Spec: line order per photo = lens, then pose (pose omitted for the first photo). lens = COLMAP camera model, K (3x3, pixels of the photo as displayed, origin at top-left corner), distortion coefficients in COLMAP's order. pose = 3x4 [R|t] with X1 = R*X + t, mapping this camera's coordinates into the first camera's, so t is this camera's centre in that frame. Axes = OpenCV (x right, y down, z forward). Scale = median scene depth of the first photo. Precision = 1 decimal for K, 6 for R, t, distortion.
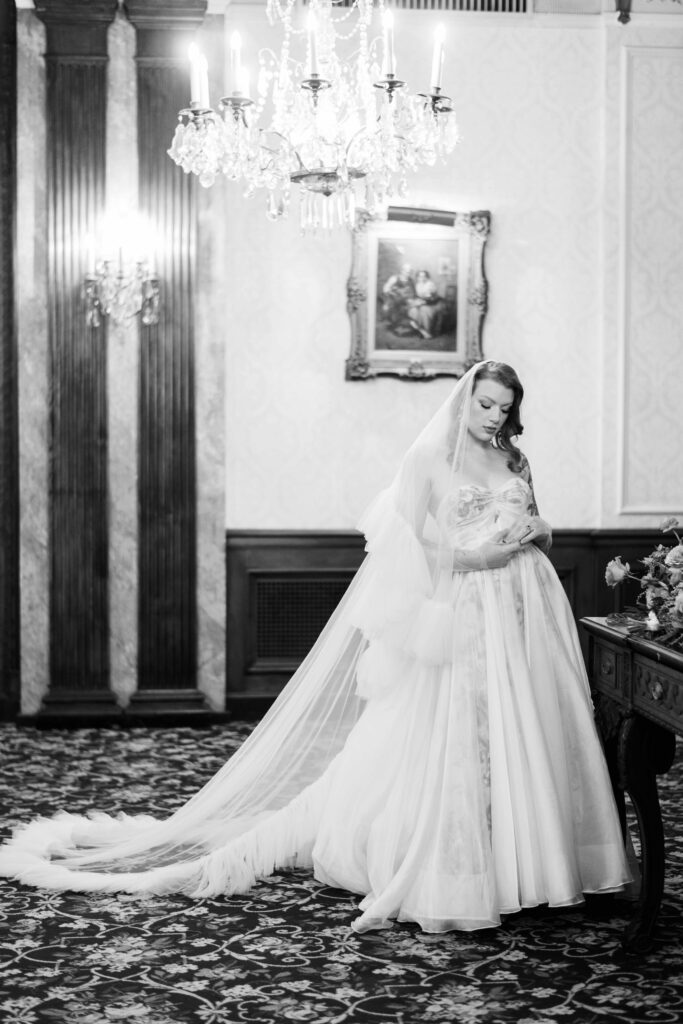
lens RADIAL K [[1607.1, 0, 341.5], [0, 1607.1, 512.0], [0, 0, 1]] dist [-0.037906, 0.057005]
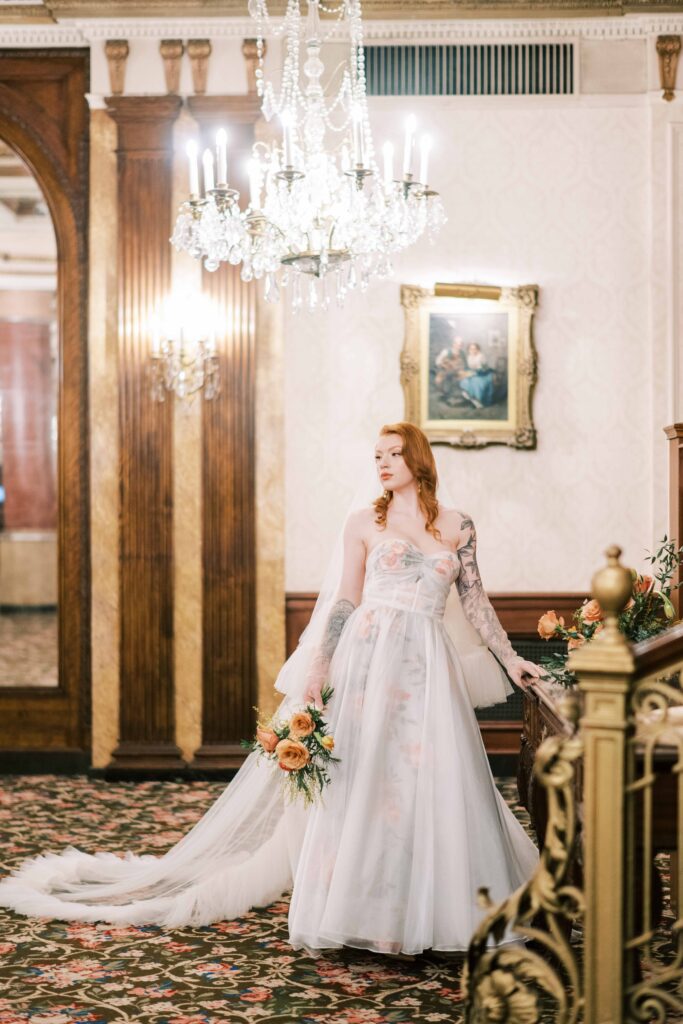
lens RADIAL K [[1607.1, 0, 341.5], [0, 1607.1, 512.0], [0, 0, 1]] dist [-0.037906, 0.057005]
pose [[0.992297, -0.006997, -0.123685, 0.096167], [0.001360, 0.998959, -0.045606, 0.006349], [0.123876, 0.045087, 0.991273, -0.038170]]
